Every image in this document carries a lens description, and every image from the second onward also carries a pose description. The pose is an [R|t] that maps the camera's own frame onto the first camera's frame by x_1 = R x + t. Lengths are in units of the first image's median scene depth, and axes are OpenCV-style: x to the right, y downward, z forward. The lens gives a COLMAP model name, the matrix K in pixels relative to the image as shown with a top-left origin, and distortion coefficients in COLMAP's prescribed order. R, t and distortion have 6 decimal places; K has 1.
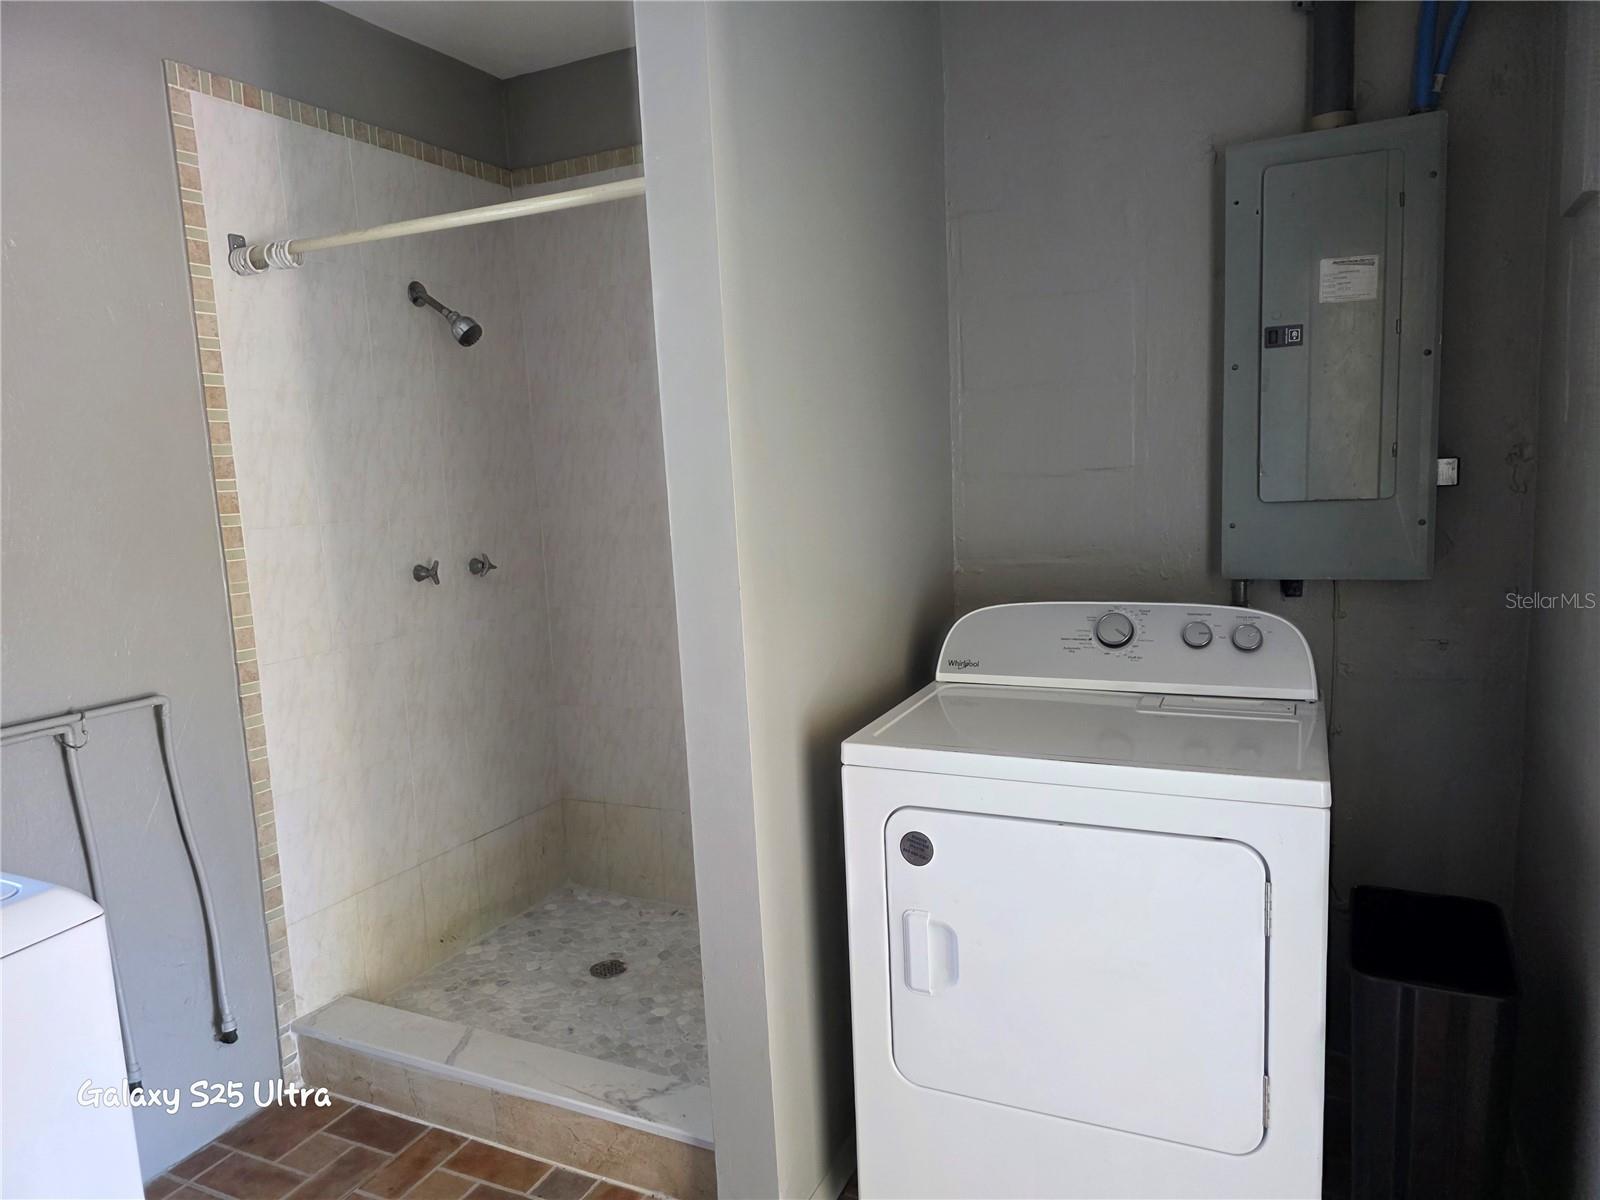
lens RADIAL K [[1065.2, 0, 801.7], [0, 1065.2, 610.3], [0, 0, 1]] dist [0.083987, -0.082947]
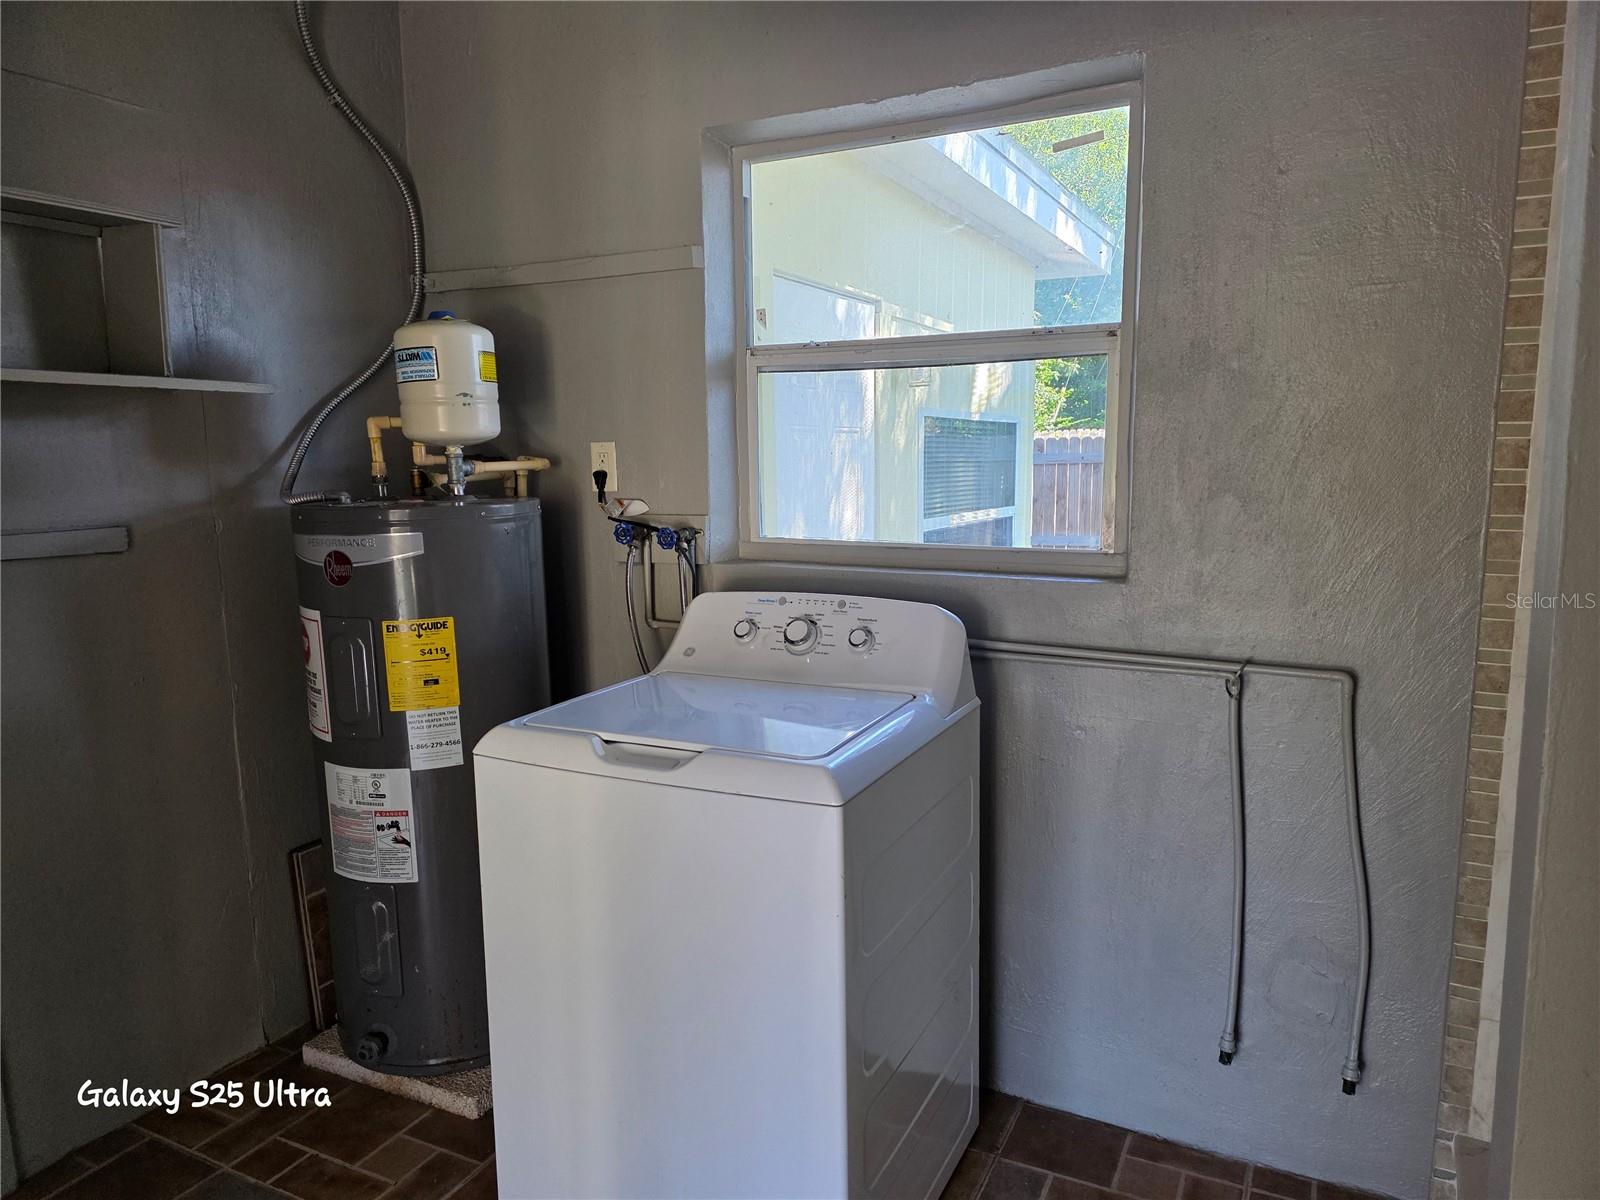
lens RADIAL K [[1065.2, 0, 811.6], [0, 1065.2, 605.0], [0, 0, 1]] dist [0.083987, -0.082947]
pose [[-0.011250, 0.192214, -0.981289, 0.235487], [-0.123095, 0.973620, 0.192123, -0.082914], [0.992331, 0.122953, 0.012708, 0.528421]]
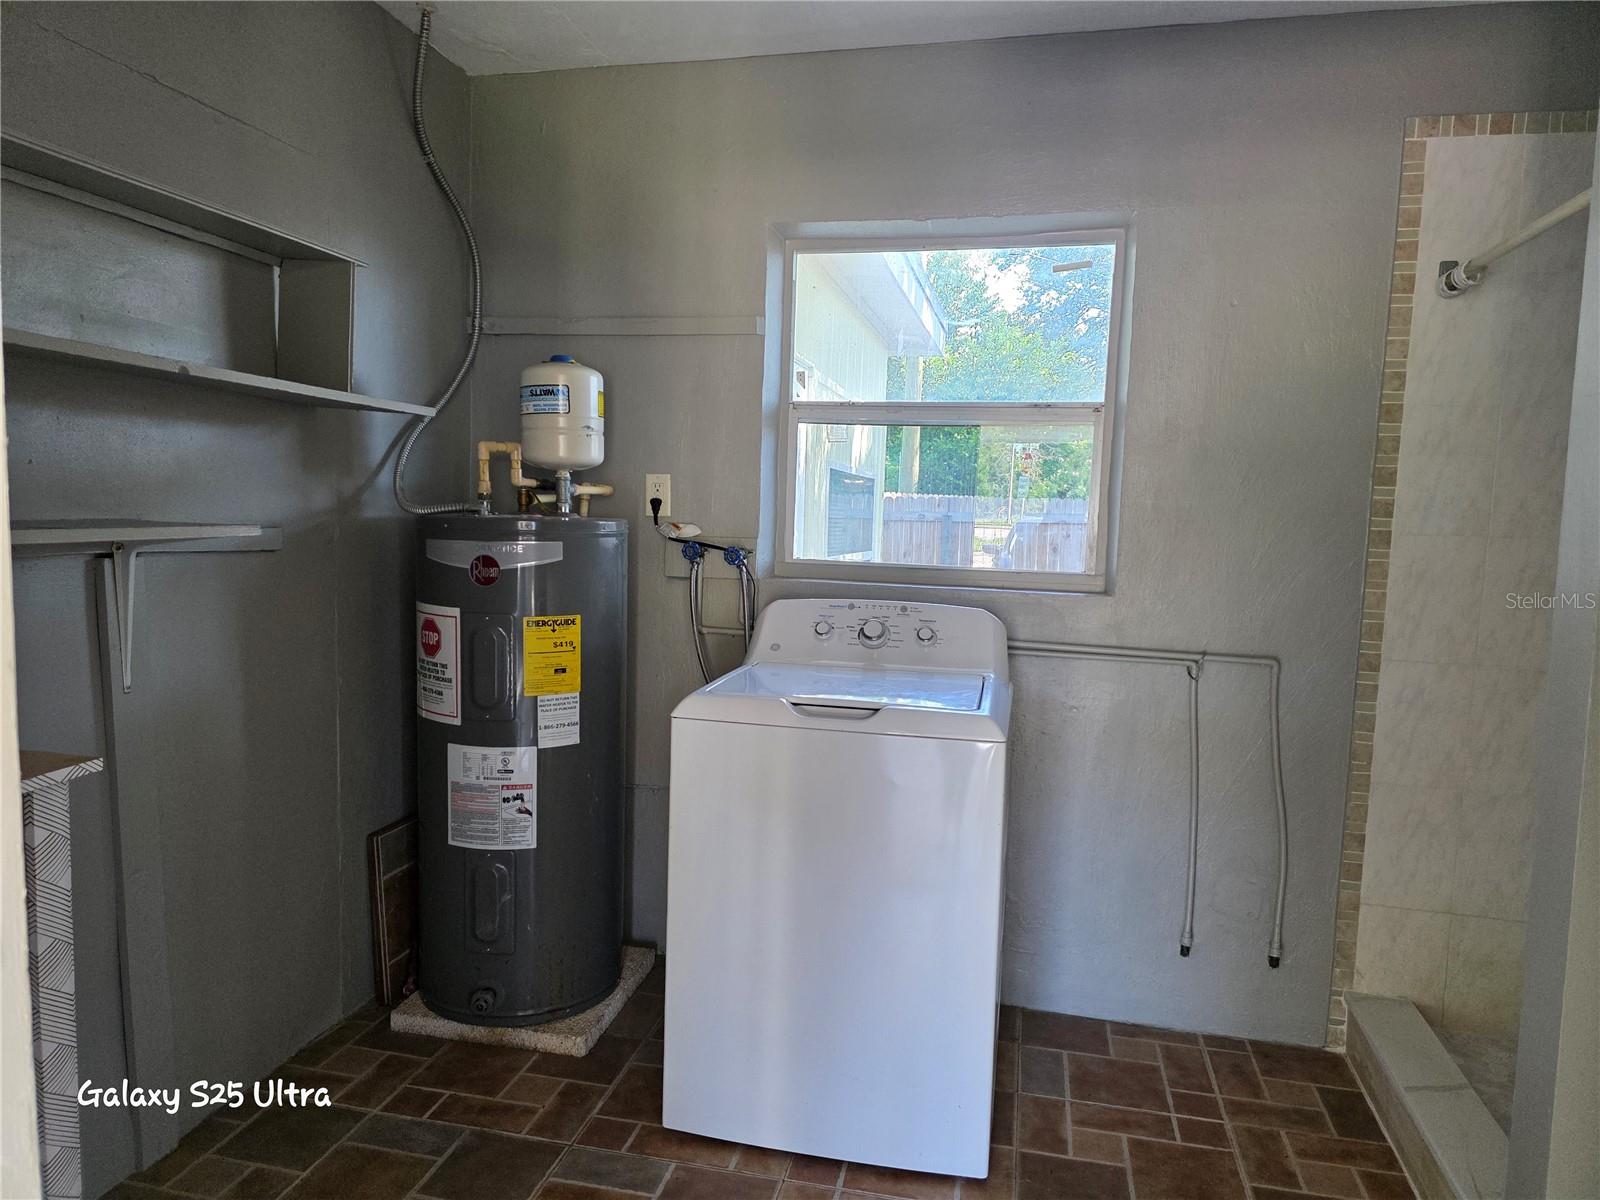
lens RADIAL K [[1065.2, 0, 795.5], [0, 1065.2, 608.6], [0, 0, 1]] dist [0.083987, -0.082947]
pose [[0.226060, 0.146316, -0.963062, 0.419862], [-0.172319, 0.979070, 0.108299, -0.015637], [0.958751, 0.141472, 0.246541, 0.168861]]
